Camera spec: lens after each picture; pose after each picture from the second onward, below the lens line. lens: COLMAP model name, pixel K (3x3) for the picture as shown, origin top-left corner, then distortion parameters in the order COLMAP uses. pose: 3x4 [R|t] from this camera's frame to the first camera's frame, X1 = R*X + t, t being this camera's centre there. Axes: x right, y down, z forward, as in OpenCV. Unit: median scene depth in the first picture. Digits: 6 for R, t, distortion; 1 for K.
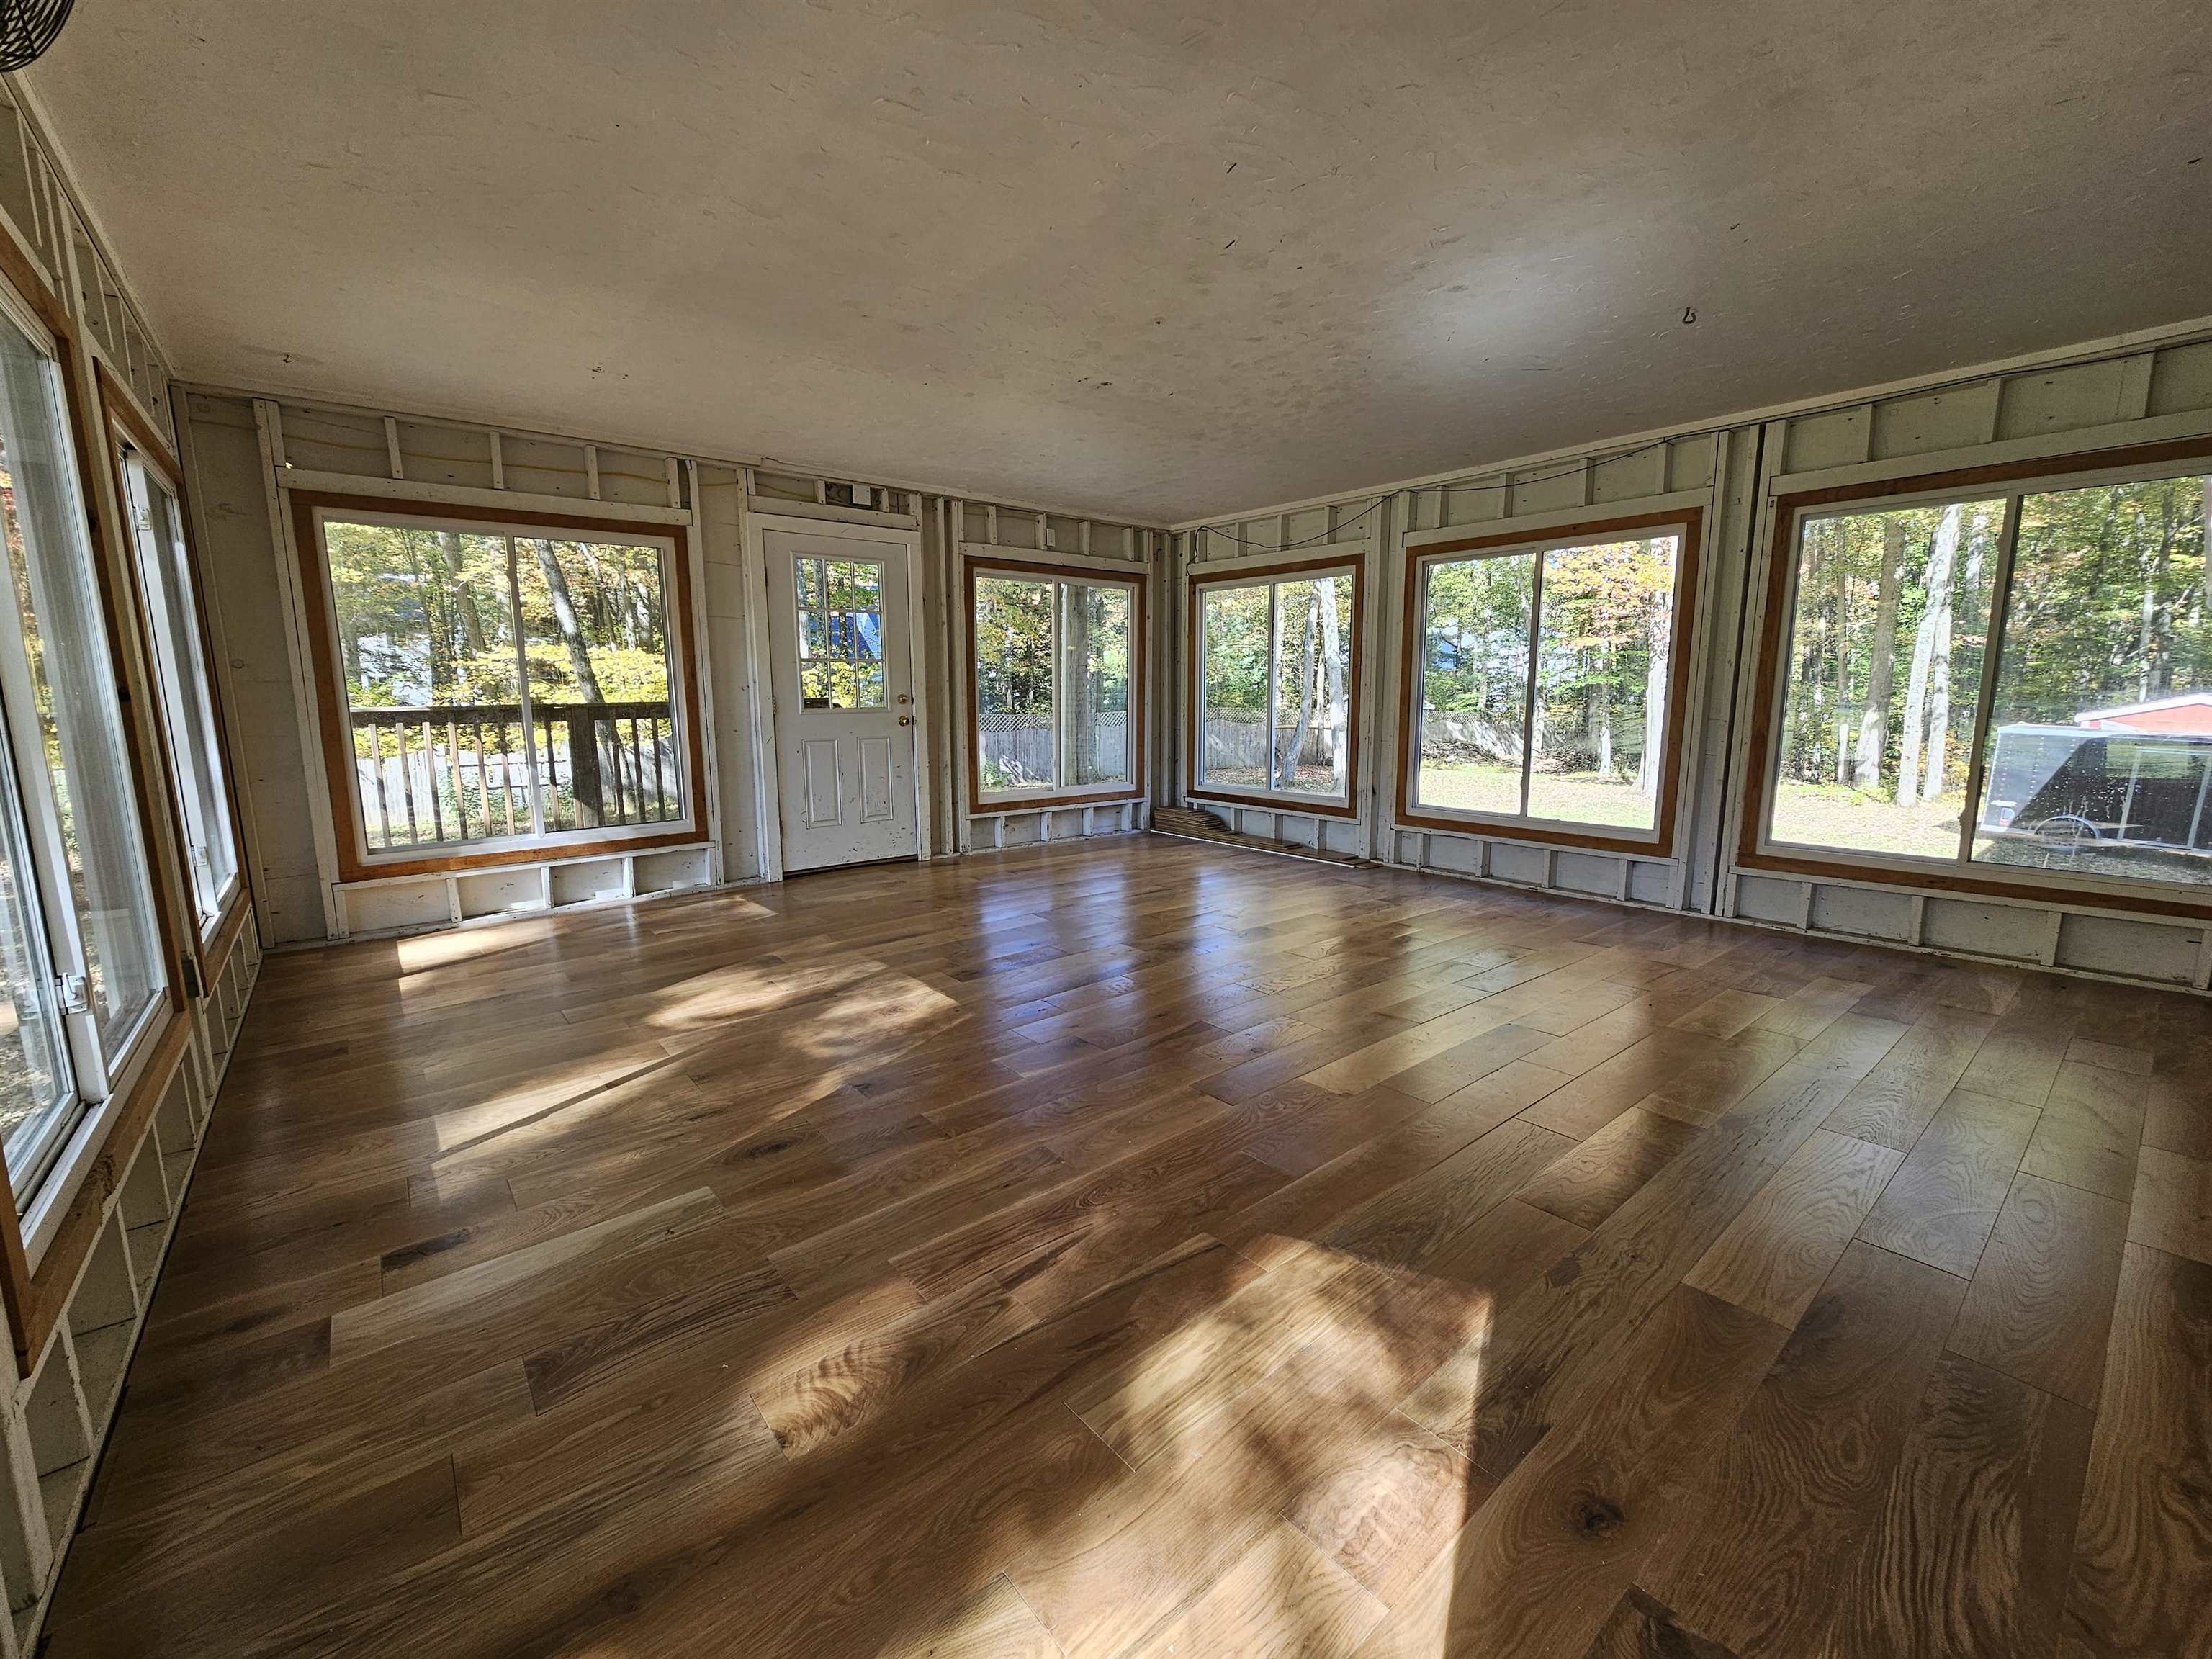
lens RADIAL K [[905.2, 0, 1109.7], [0, 905.2, 826.0], [0, 0, 1]] dist [-0.001039, 0.000076]
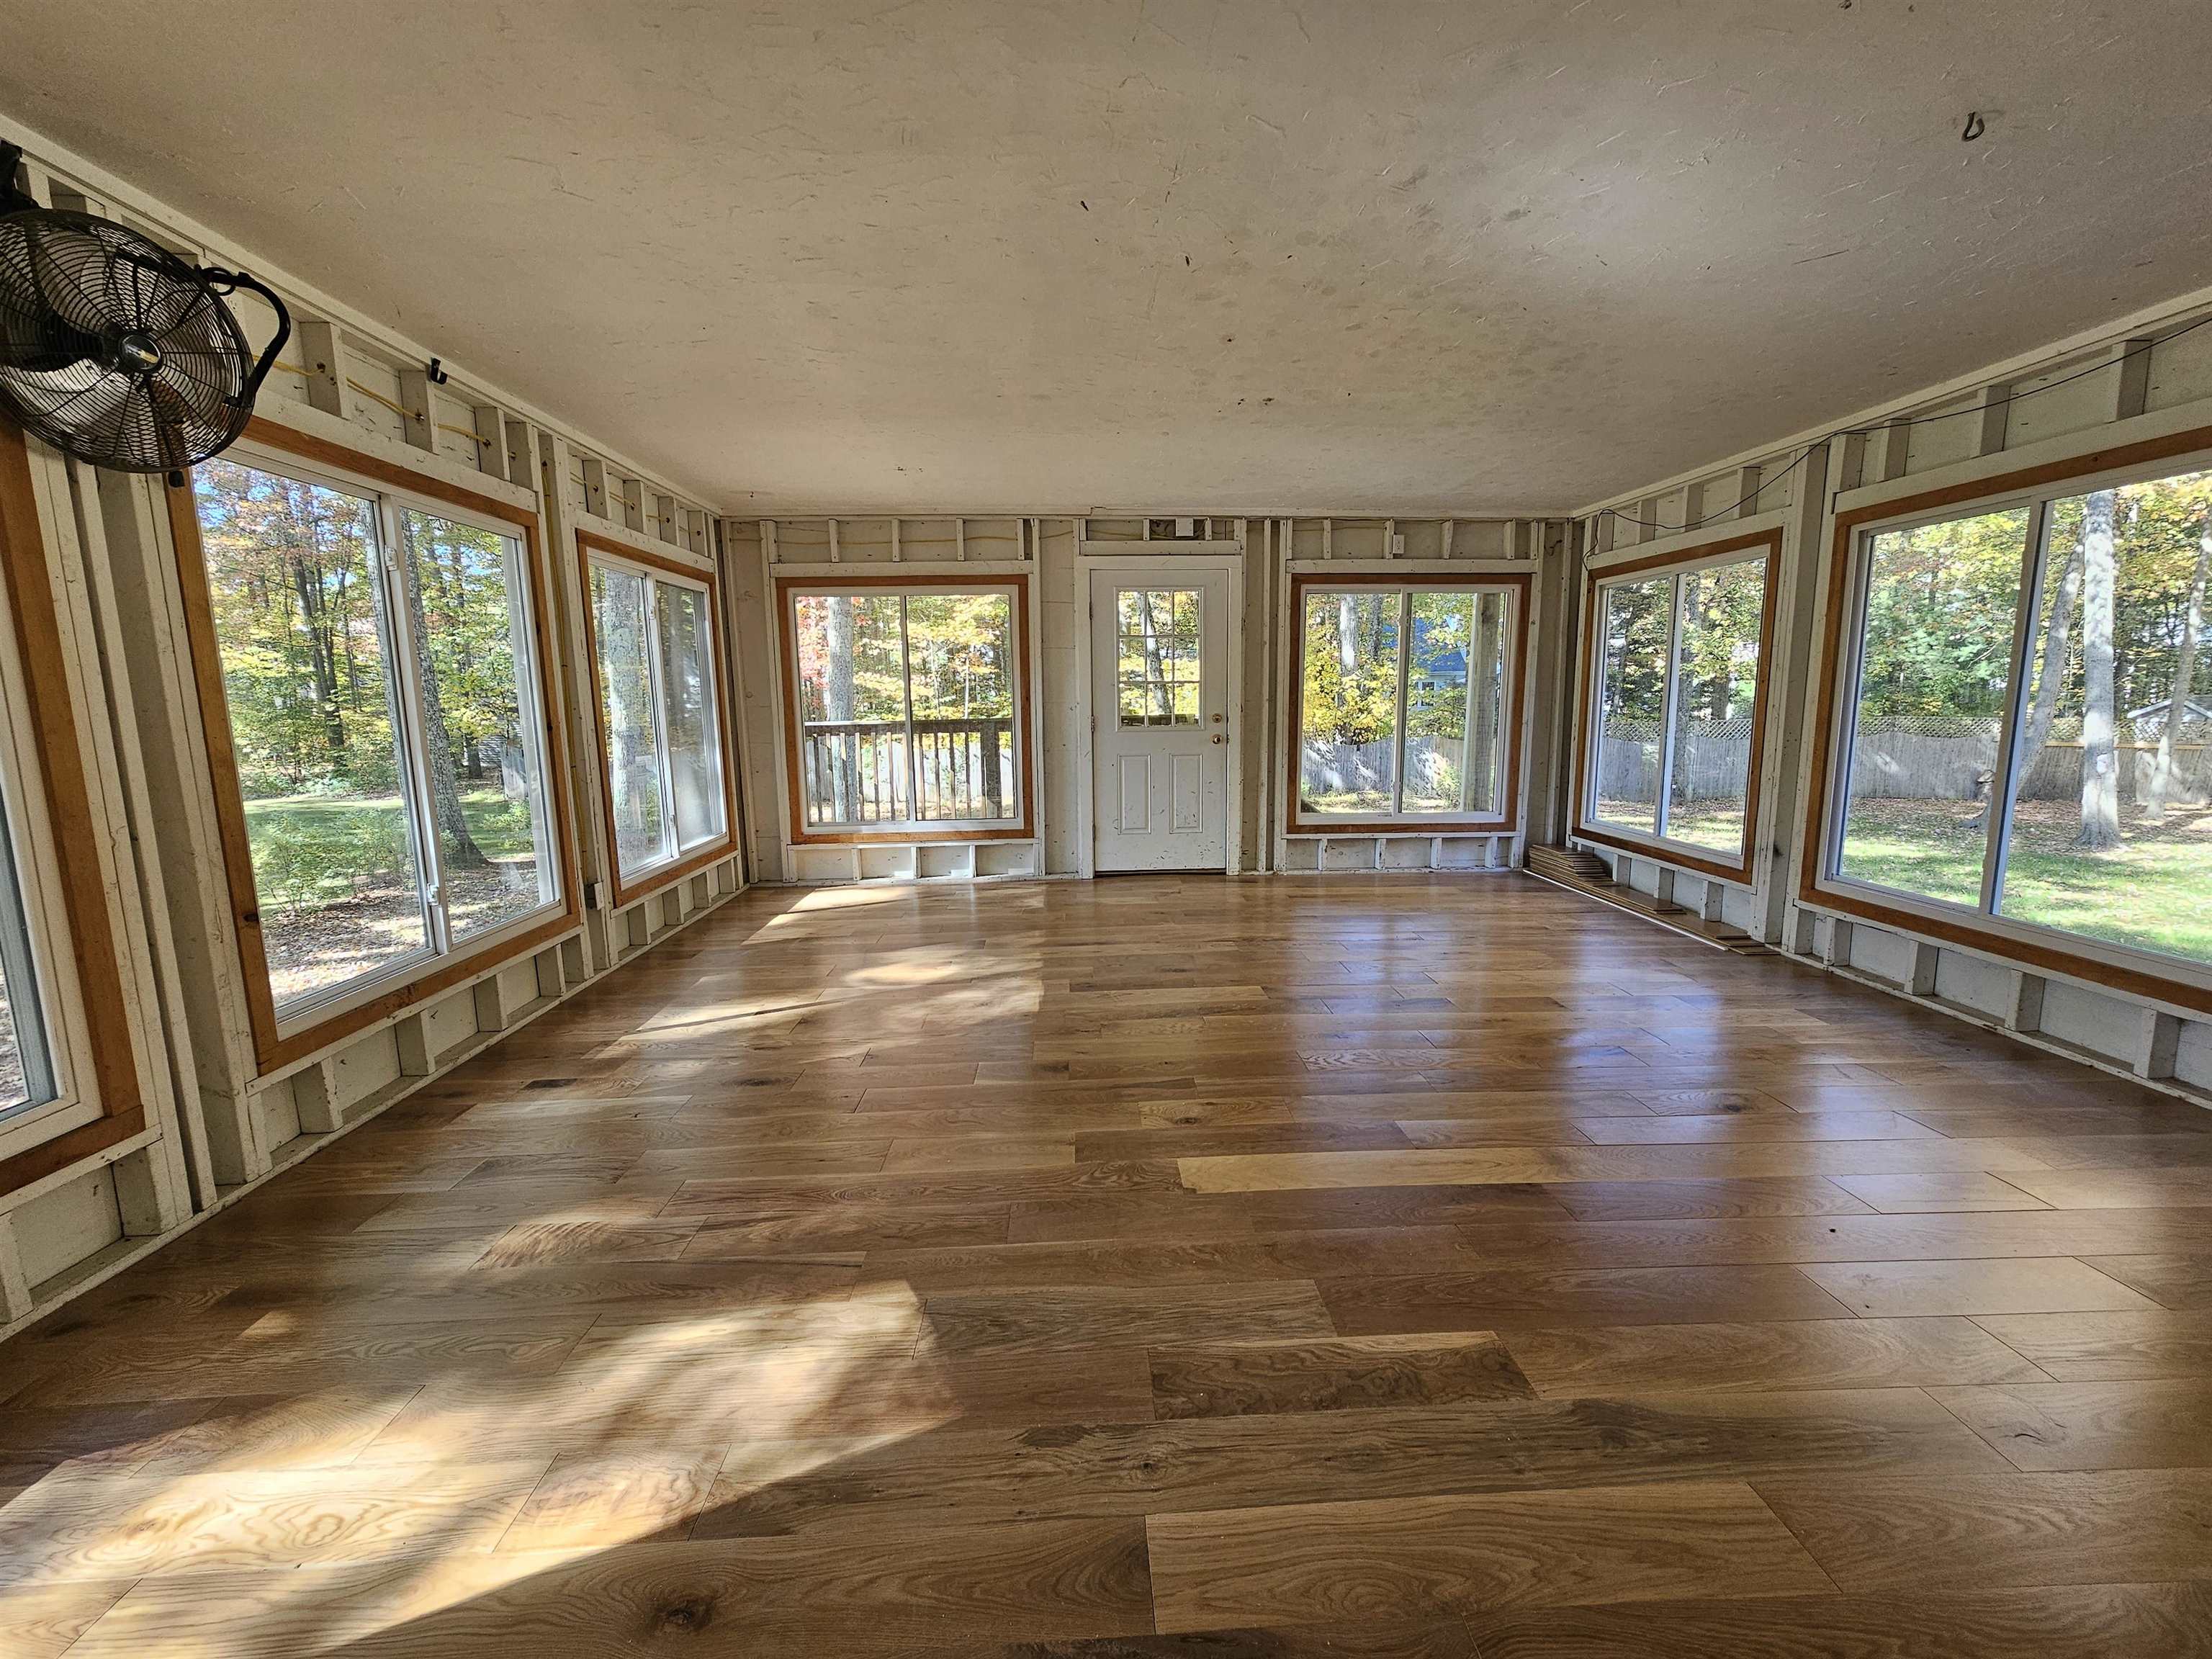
lens RADIAL K [[905.2, 0, 1109.7], [0, 905.2, 826.0], [0, 0, 1]] dist [-0.001039, 0.000076]
pose [[0.799342, 0.082431, -0.595196, 0.319903], [-0.082964, 0.996199, 0.026548, -0.036376], [0.595122, 0.028159, 0.803142, 0.101411]]
